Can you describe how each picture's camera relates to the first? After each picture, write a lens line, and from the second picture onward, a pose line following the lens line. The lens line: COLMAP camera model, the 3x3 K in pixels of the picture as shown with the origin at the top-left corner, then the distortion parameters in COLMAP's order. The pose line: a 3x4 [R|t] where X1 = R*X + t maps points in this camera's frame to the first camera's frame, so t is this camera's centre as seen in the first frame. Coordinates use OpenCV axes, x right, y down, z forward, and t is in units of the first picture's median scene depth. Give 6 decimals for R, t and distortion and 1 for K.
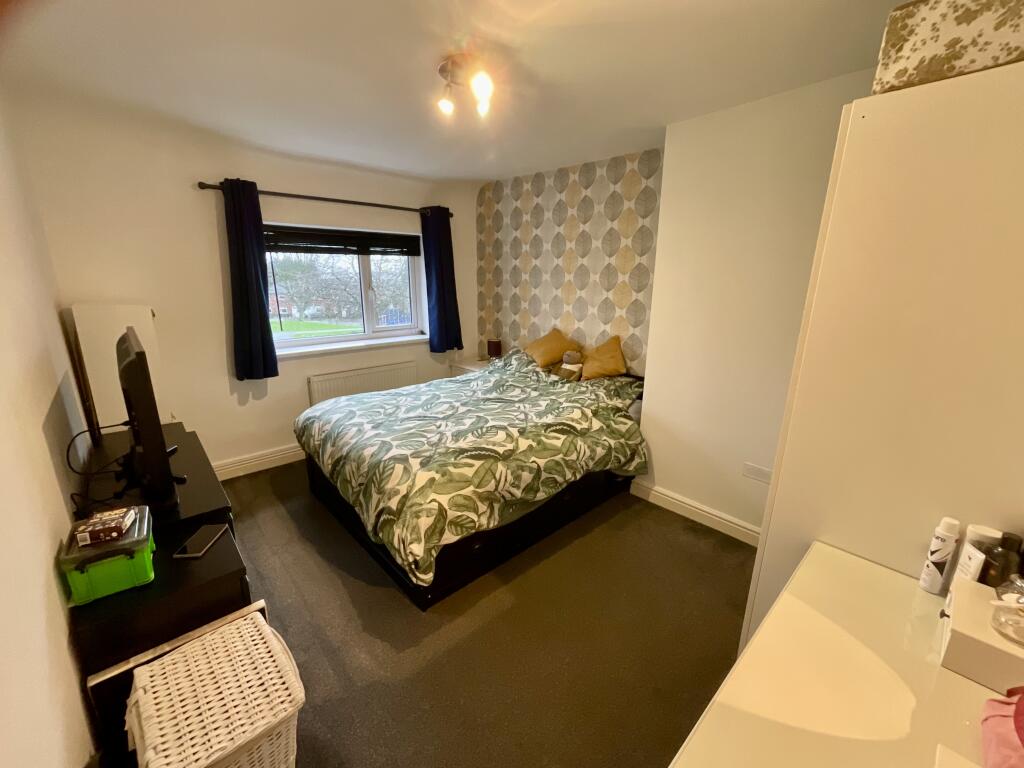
lens RADIAL K [[412.3, 0, 529.3], [0, 412.3, 405.9], [0, 0, 1]] dist [-0.002865, 0.000577]
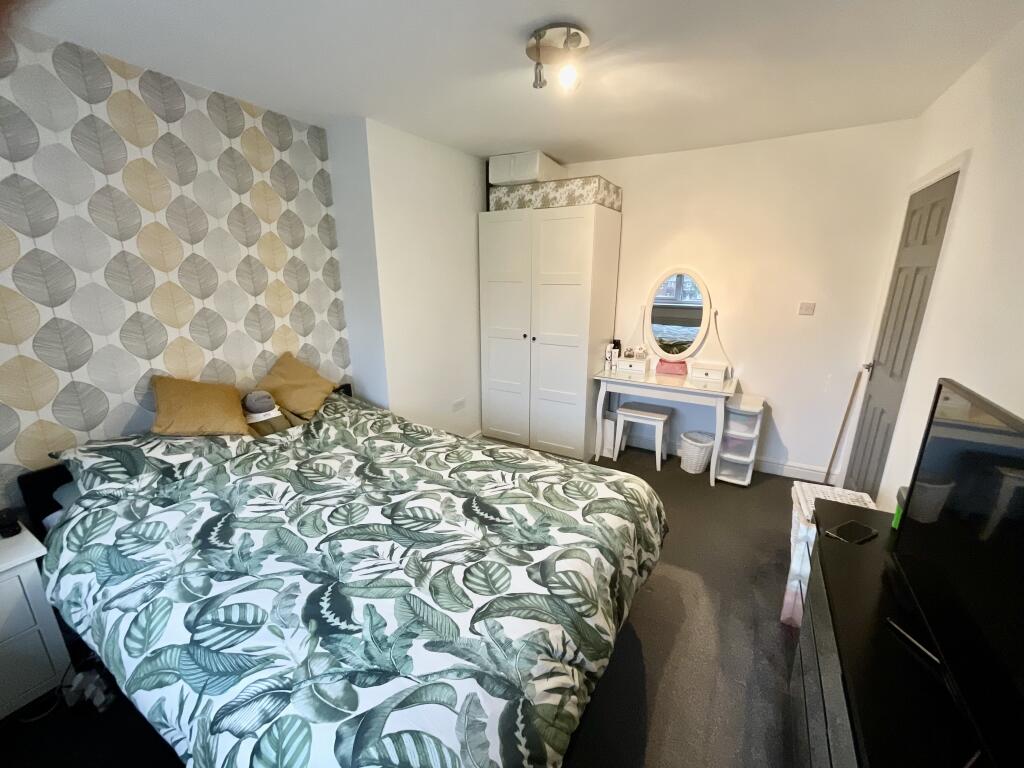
lens RADIAL K [[412.3, 0, 513.7], [0, 412.3, 385.4], [0, 0, 1]] dist [-0.002865, 0.000577]
pose [[-0.273218, -0.256202, 0.927207, -0.637669], [0.298968, 0.893531, 0.334993, -0.258332], [-0.914314, 0.368731, -0.167533, 0.818909]]
